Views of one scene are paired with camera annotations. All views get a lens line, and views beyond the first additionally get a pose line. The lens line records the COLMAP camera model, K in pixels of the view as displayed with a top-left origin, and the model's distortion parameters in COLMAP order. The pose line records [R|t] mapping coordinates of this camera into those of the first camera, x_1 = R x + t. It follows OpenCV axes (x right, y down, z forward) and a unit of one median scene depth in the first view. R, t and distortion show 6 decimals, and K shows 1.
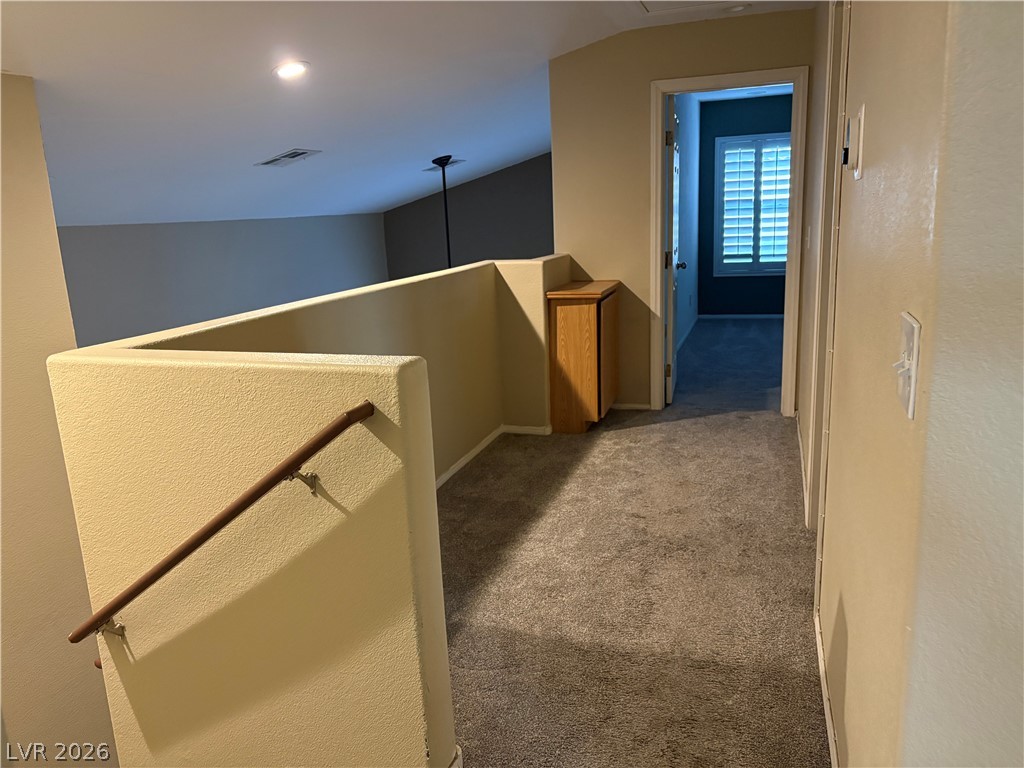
lens RADIAL K [[765.4, 0, 512.0], [0, 765.4, 384.0], [0, 0, 1]] dist [0.082266, -0.214749]
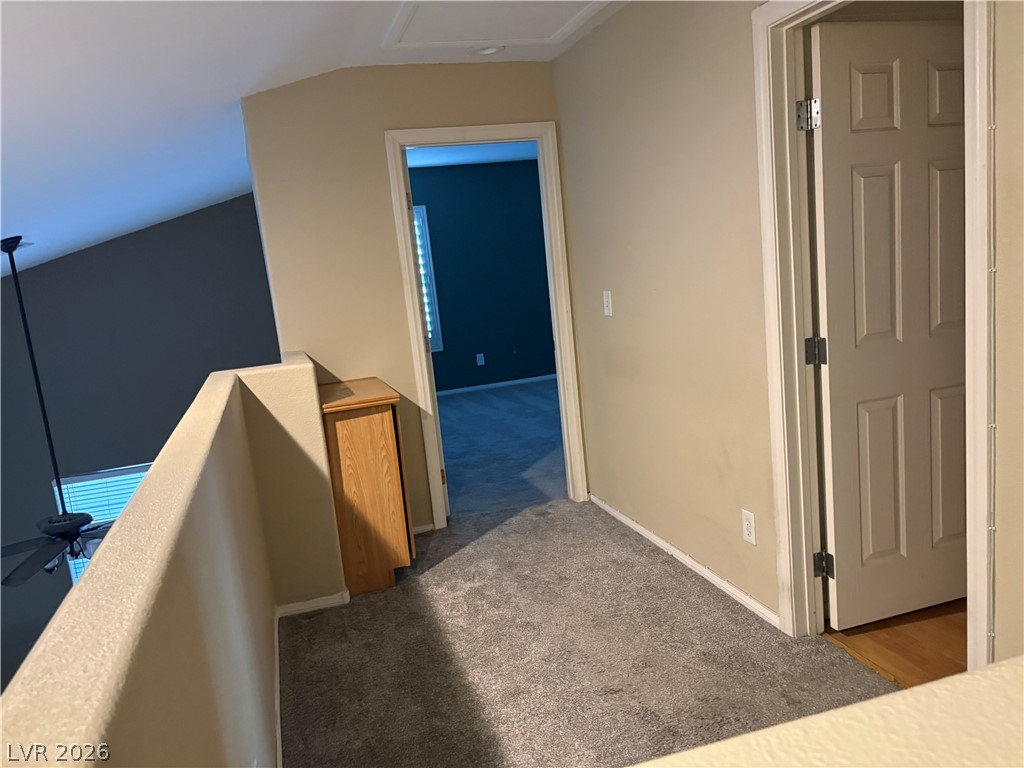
lens RADIAL K [[765.4, 0, 512.0], [0, 765.4, 384.0], [0, 0, 1]] dist [0.082266, -0.214749]
pose [[0.807798, -0.131085, 0.574699, -0.217517], [0.189977, 0.980833, -0.043311, -0.073305], [-0.558006, 0.144166, 0.817218, 0.308686]]
